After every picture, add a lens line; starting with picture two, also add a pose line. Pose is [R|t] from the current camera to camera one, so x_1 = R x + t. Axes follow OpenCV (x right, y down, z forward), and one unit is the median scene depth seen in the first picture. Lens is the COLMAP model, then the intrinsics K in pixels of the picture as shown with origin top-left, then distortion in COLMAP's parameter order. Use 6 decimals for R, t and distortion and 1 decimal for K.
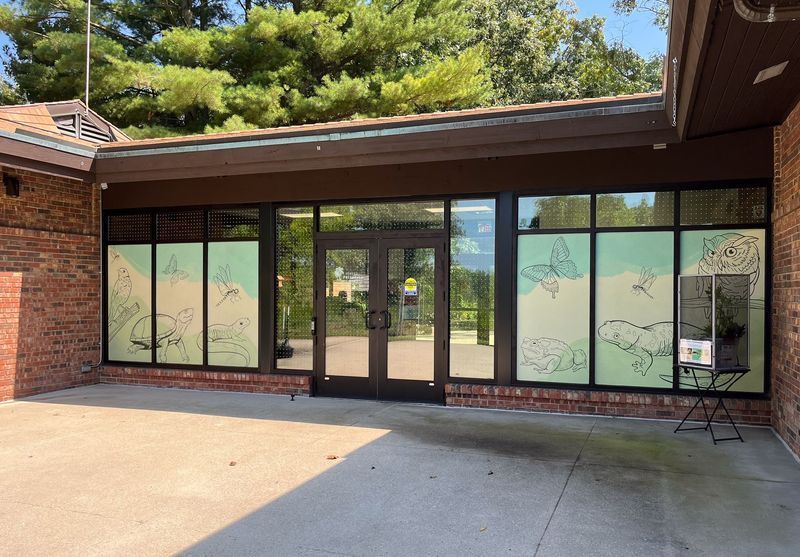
lens RADIAL K [[671.1, 0, 400.0], [0, 671.1, 283.0], [0, 0, 1]] dist [-0.017674, 0.001457]
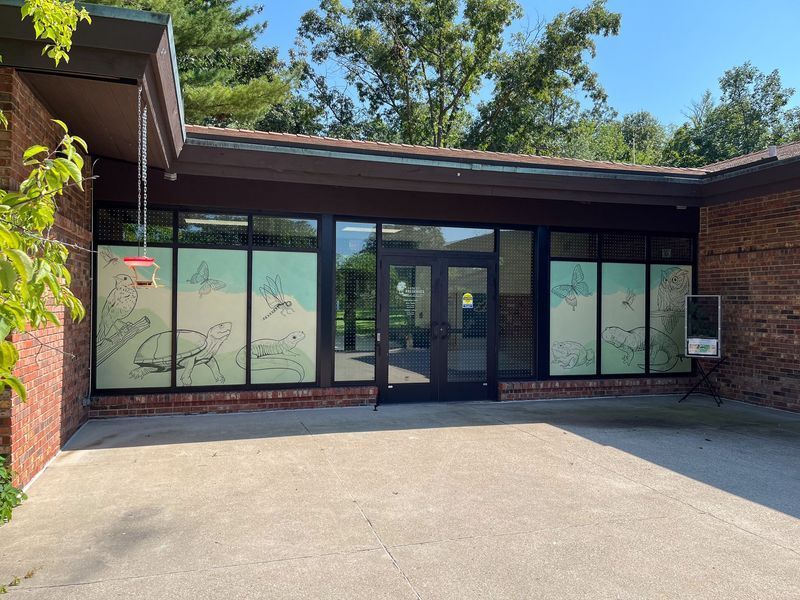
lens RADIAL K [[603.0, 0, 403.9], [0, 603.0, 285.2], [0, 0, 1]] dist [0.024589, -0.012551]
pose [[0.797940, 0.022387, 0.602321, -0.649481], [-0.013962, 0.999728, -0.018661, -0.000228], [-0.602576, 0.006481, 0.798035, 0.222307]]
